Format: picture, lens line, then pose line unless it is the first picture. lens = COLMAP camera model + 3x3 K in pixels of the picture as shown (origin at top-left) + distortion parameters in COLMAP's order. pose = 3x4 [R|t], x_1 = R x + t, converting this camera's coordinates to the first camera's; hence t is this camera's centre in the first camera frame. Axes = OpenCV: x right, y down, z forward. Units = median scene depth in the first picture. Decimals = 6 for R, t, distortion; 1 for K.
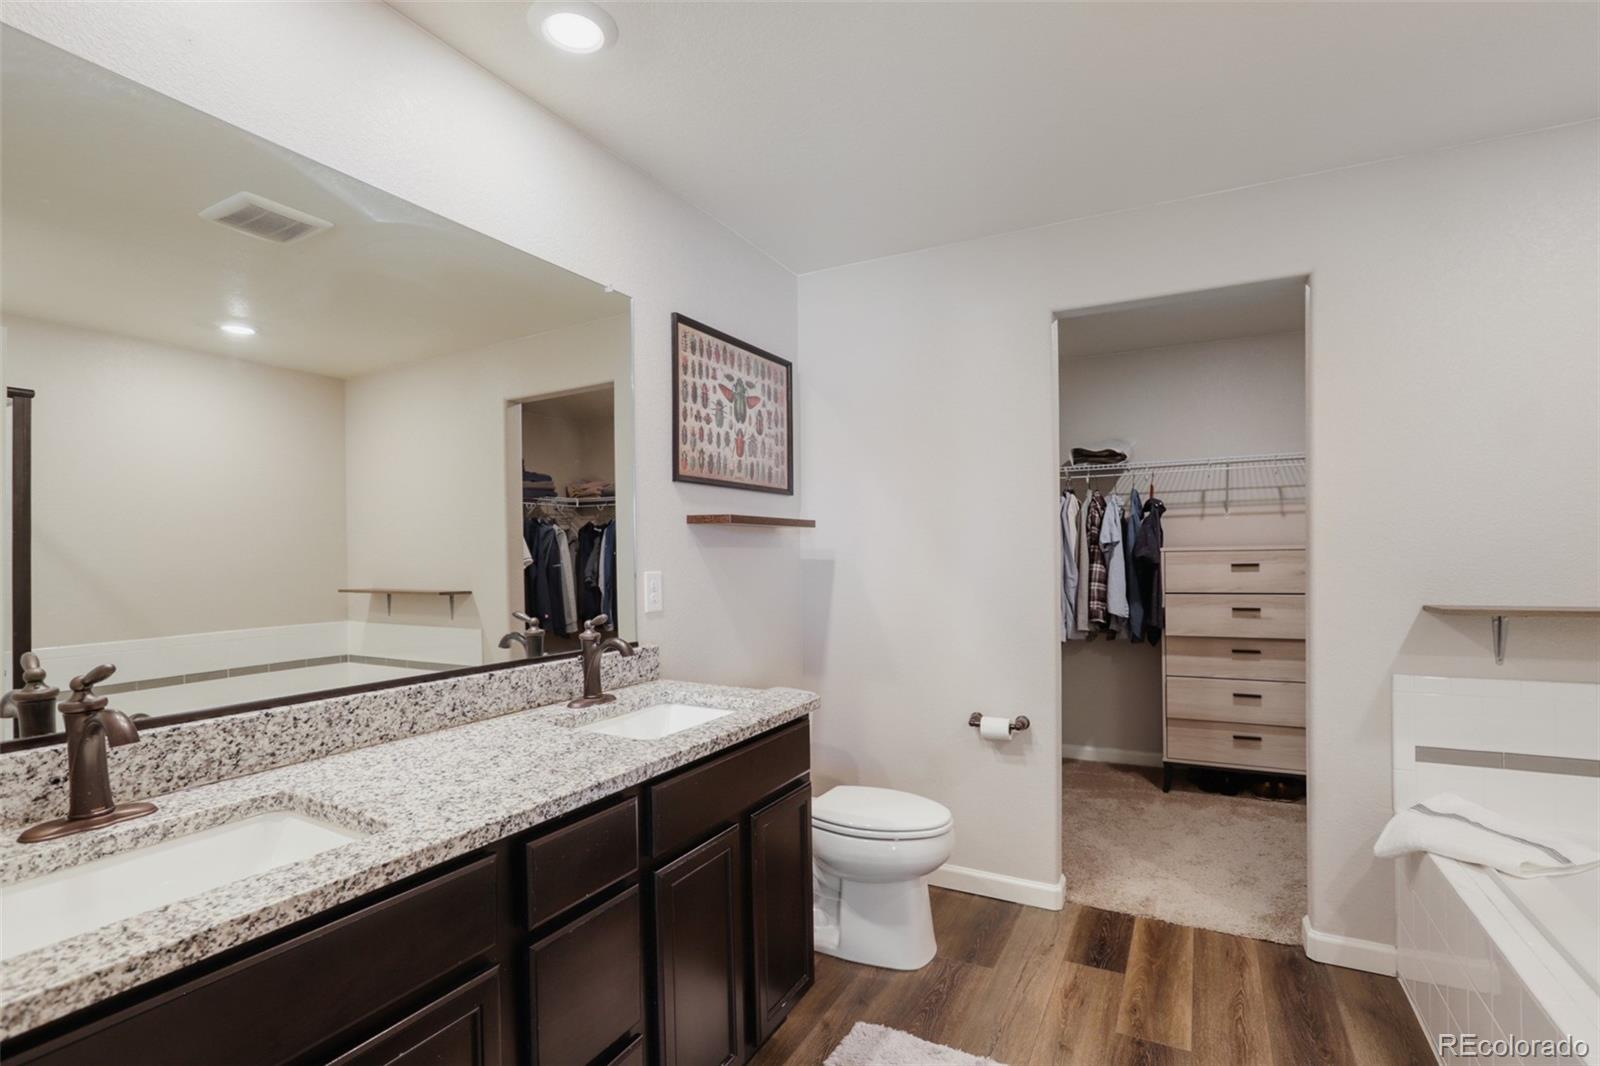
lens RADIAL K [[714.2, 0, 800.2], [0, 714.2, 559.0], [0, 0, 1]] dist [-0.059154, 0.015560]
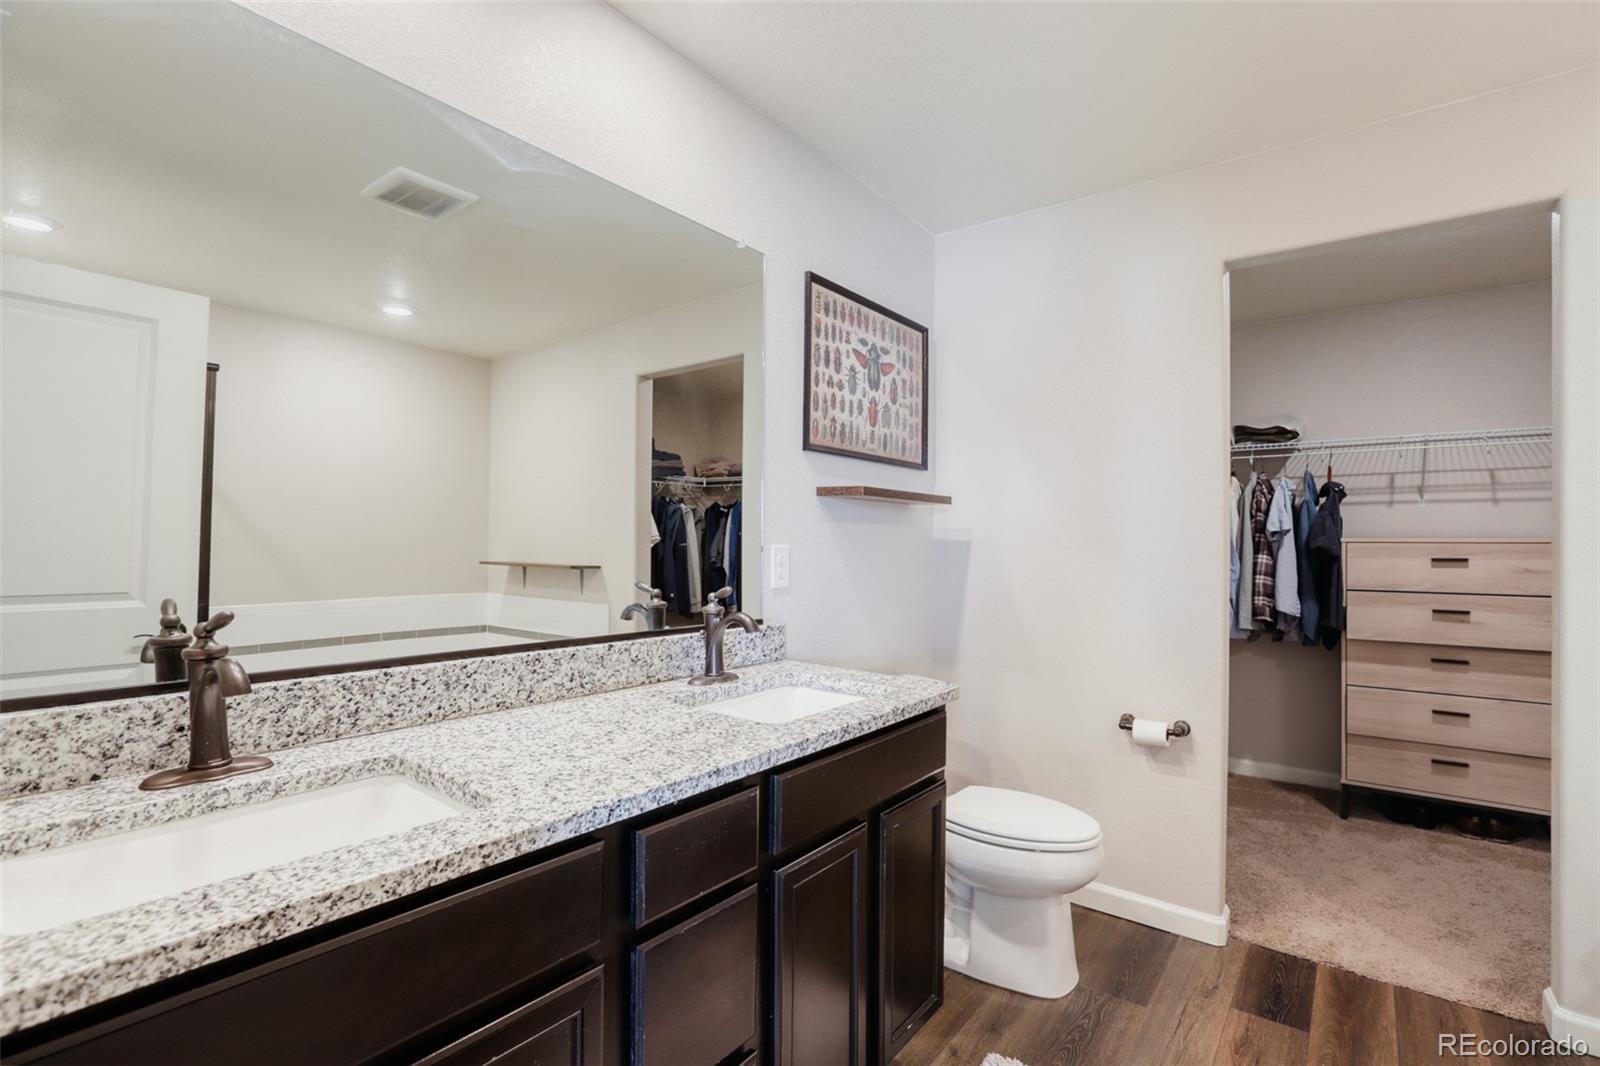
lens RADIAL K [[706.5, 0, 800.0], [0, 706.5, 533.0], [0, 0, 1]] dist [-0.060197, 0.018827]
pose [[0.985493, 0.016821, -0.168883, -0.026774], [-0.020896, 0.999531, -0.022383, 0.025993], [0.168427, 0.025588, 0.985382, 0.096179]]
